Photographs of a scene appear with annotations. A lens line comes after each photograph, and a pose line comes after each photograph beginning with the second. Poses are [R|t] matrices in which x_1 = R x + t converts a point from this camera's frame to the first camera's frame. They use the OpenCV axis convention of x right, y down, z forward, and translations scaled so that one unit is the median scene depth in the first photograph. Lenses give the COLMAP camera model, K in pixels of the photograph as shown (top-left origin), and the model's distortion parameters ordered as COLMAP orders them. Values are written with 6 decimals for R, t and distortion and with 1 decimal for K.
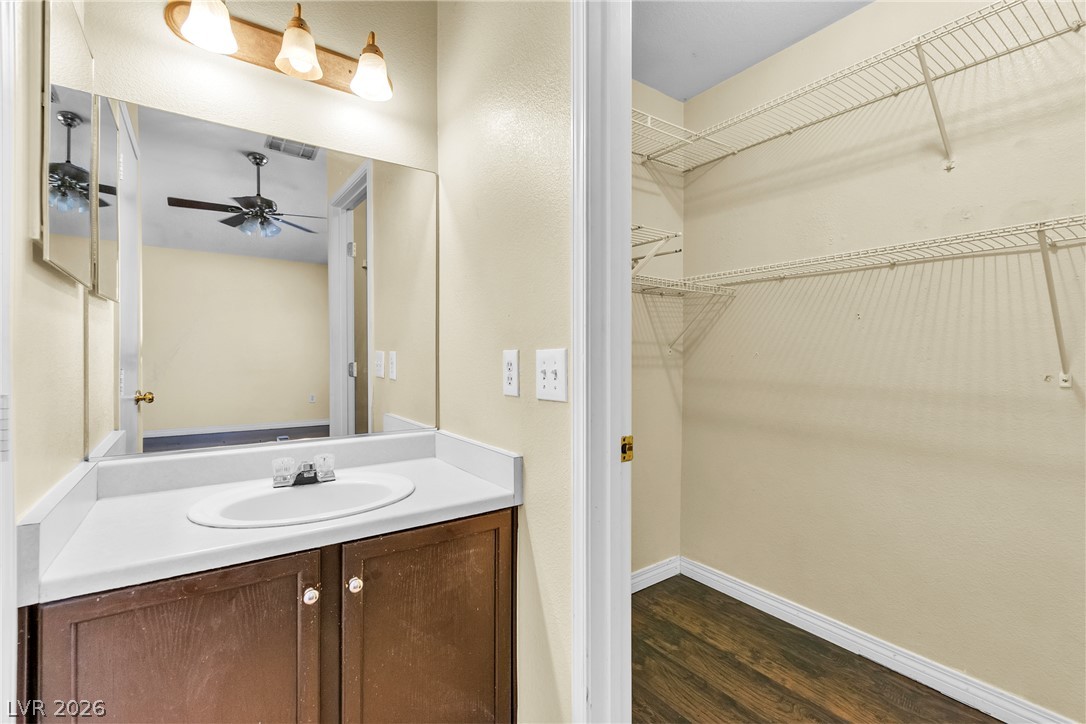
lens RADIAL K [[489.8, 0, 542.6], [0, 489.8, 358.4], [0, 0, 1]] dist [0.007885, -0.002251]
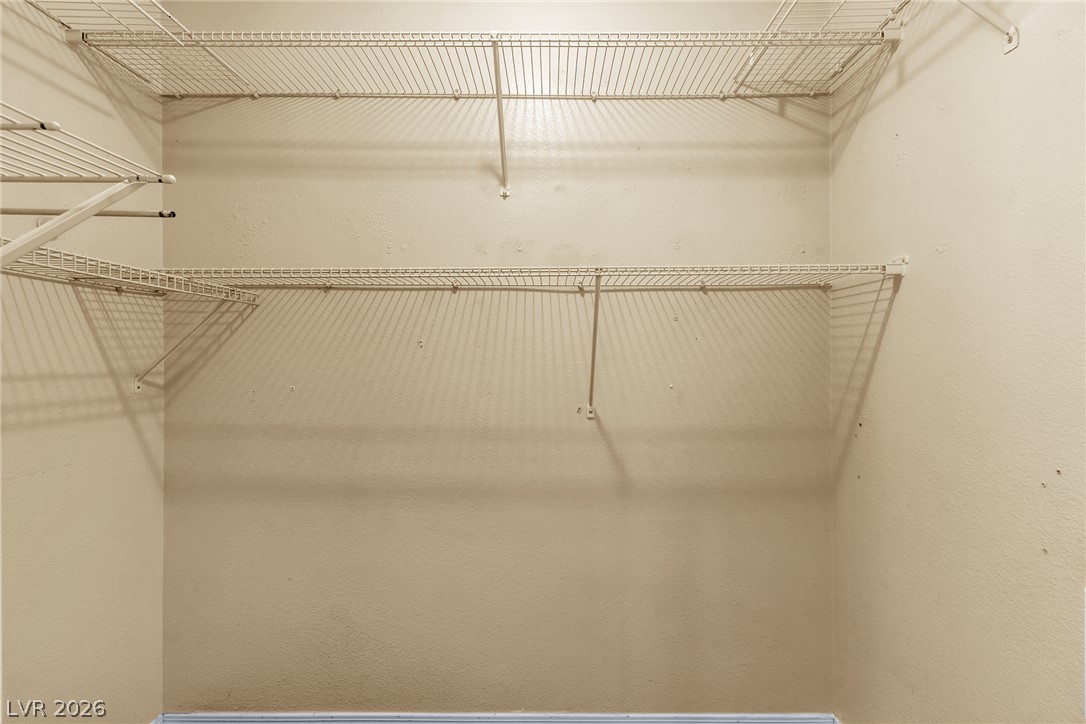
lens RADIAL K [[479.2, 0, 545.4], [0, 479.2, 354.6], [0, 0, 1]] dist [-0.002030, -0.000271]
pose [[0.568001, -0.007978, 0.822989, 0.069700], [0.010744, 0.999940, 0.002277, -0.054951], [-0.822958, 0.007549, 0.568052, 0.290595]]
